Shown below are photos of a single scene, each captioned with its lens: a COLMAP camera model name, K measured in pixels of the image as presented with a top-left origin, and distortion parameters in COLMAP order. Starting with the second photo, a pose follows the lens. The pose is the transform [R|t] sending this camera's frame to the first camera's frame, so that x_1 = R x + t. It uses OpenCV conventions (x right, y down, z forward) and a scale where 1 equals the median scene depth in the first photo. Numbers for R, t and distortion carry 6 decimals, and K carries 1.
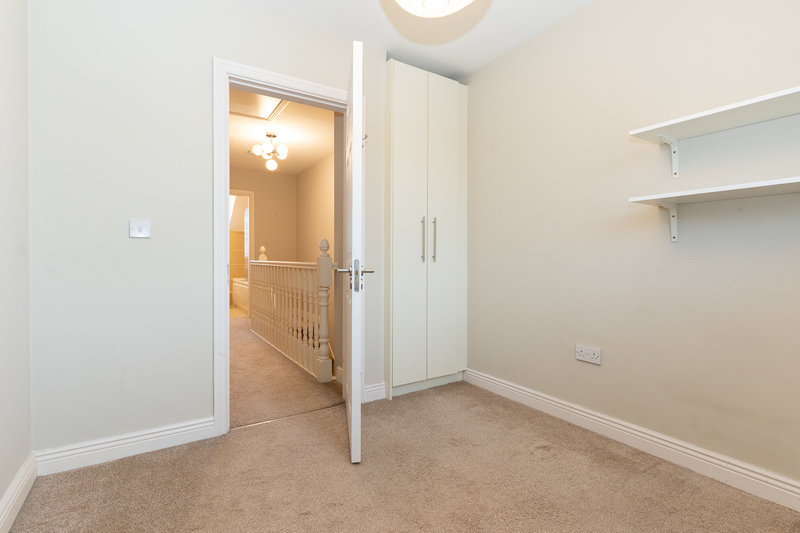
lens RADIAL K [[383.3, 0, 400.0], [0, 383.3, 266.5], [0, 0, 1]] dist [0.000850, 0.000240]
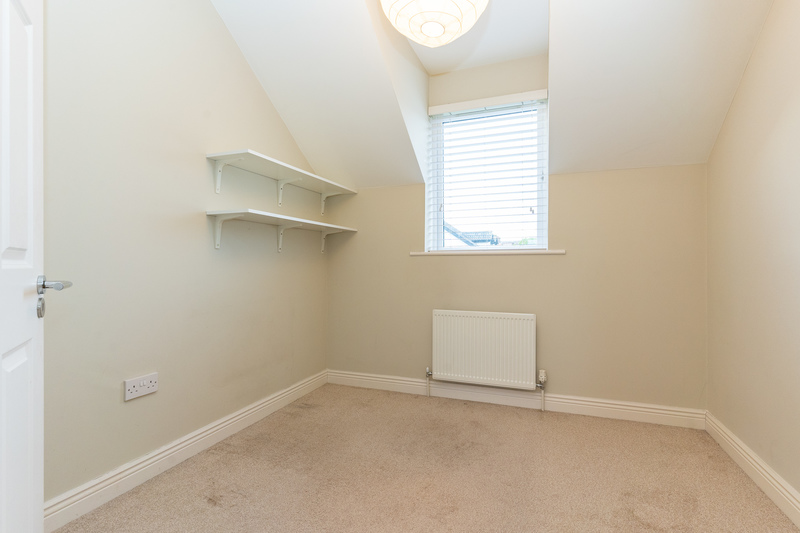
lens RADIAL K [[383.3, 0, 400.0], [0, 383.3, 266.5], [0, 0, 1]] dist [0.000850, 0.000240]
pose [[-0.592745, -0.004194, 0.805380, -0.170243], [0.009946, 0.999872, 0.012527, -0.007638], [-0.805329, 0.015436, -0.592627, 0.390995]]
